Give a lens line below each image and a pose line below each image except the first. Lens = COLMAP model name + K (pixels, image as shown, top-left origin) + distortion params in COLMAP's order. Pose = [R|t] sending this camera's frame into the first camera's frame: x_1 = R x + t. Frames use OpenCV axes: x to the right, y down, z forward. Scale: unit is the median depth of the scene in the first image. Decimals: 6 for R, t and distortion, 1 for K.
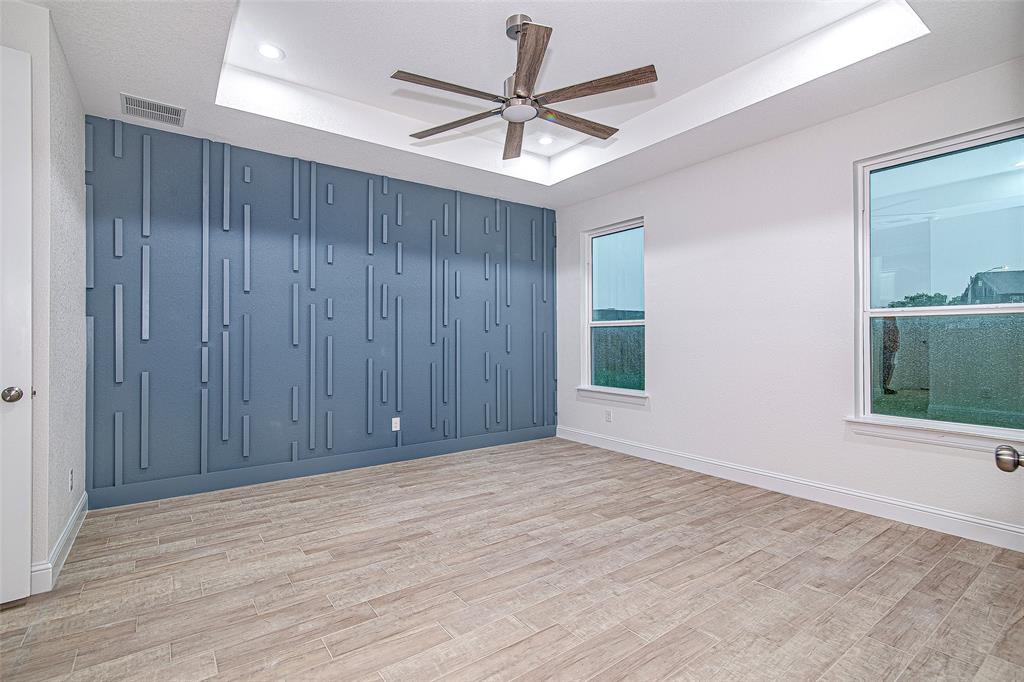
lens RADIAL K [[478.4, 0, 495.7], [0, 478.4, 329.4], [0, 0, 1]] dist [0.000453, 0.000399]
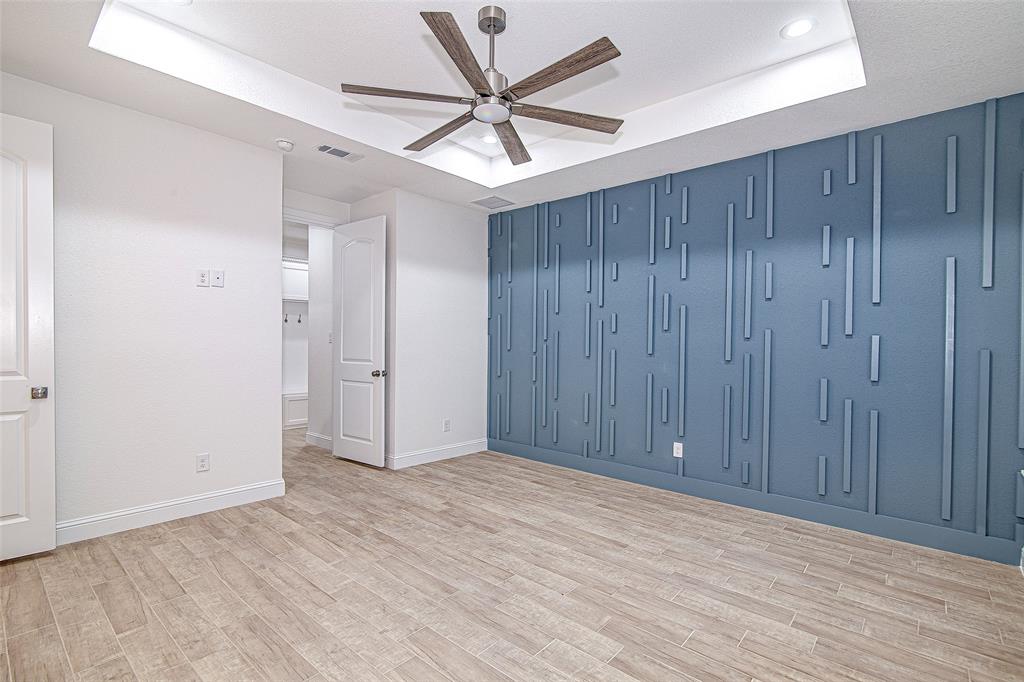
lens RADIAL K [[478.5, 0, 510.4], [0, 478.5, 342.7], [0, 0, 1]] dist [-0.011493, 0.000858]
pose [[0.231385, 0.005458, -0.972847, 0.809744], [0.004570, 0.999967, 0.006698, -0.011603], [0.972851, -0.005996, 0.231353, 0.687395]]
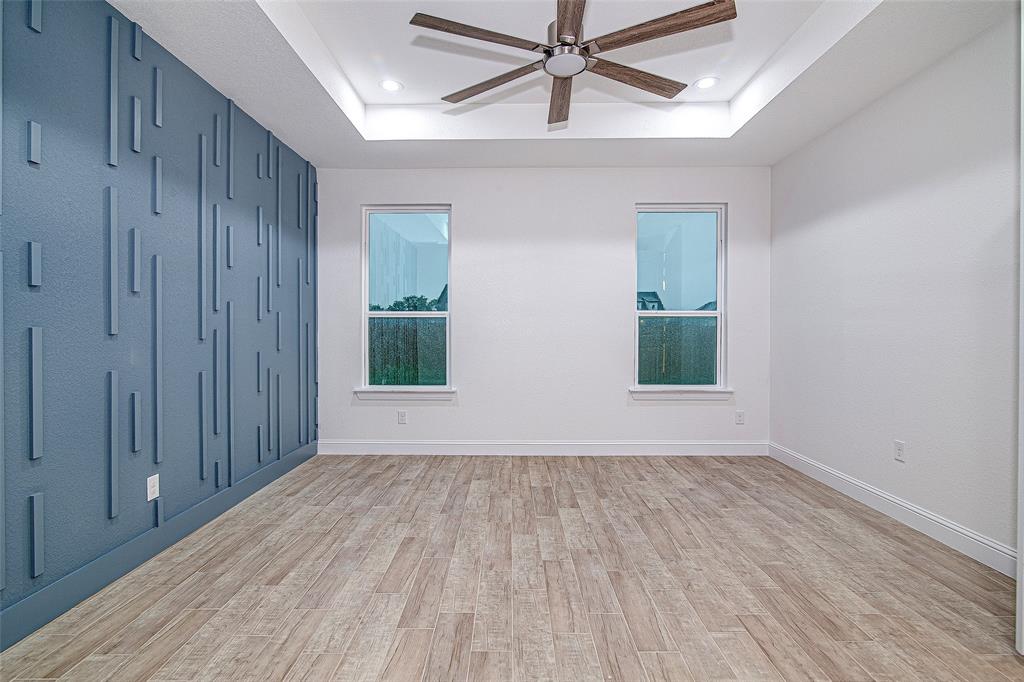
lens RADIAL K [[478.5, 0, 510.4], [0, 478.5, 342.7], [0, 0, 1]] dist [-0.011493, 0.000858]
pose [[0.581099, -0.020839, 0.813566, -0.571346], [-0.016234, 0.999176, 0.037189, 0.006427], [-0.813671, -0.034818, 0.580282, 0.494022]]
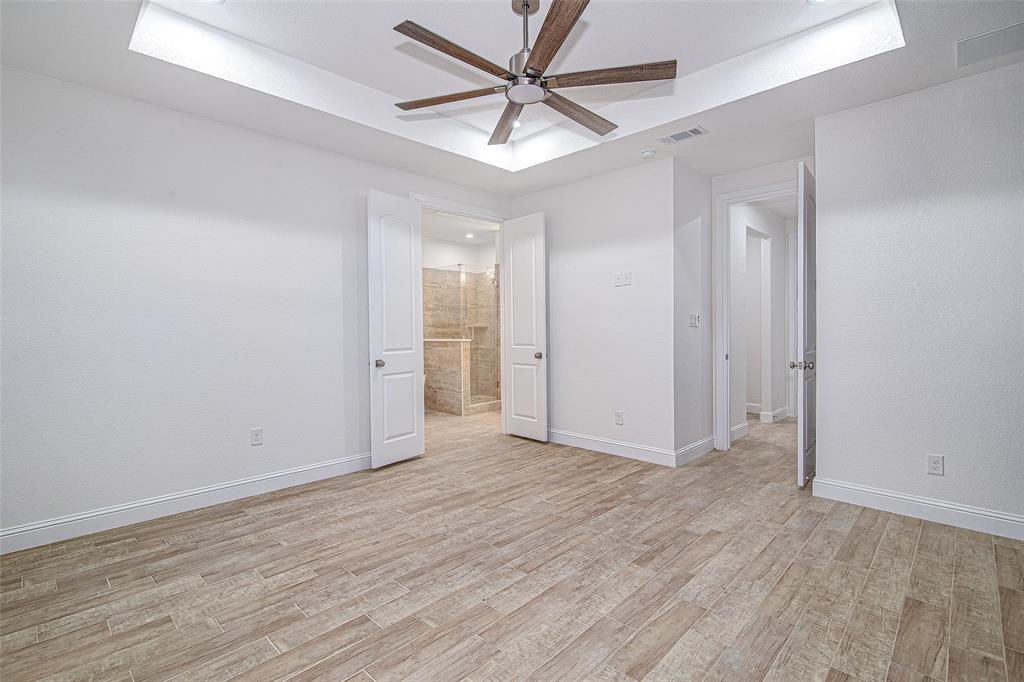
lens RADIAL K [[478.5, 0, 510.4], [0, 478.5, 342.7], [0, 0, 1]] dist [-0.011493, 0.000858]
pose [[-0.982815, 0.015702, -0.183925, 0.209644], [0.012918, 0.999783, 0.016325, 0.008446], [0.184141, 0.013668, -0.982805, 1.575674]]
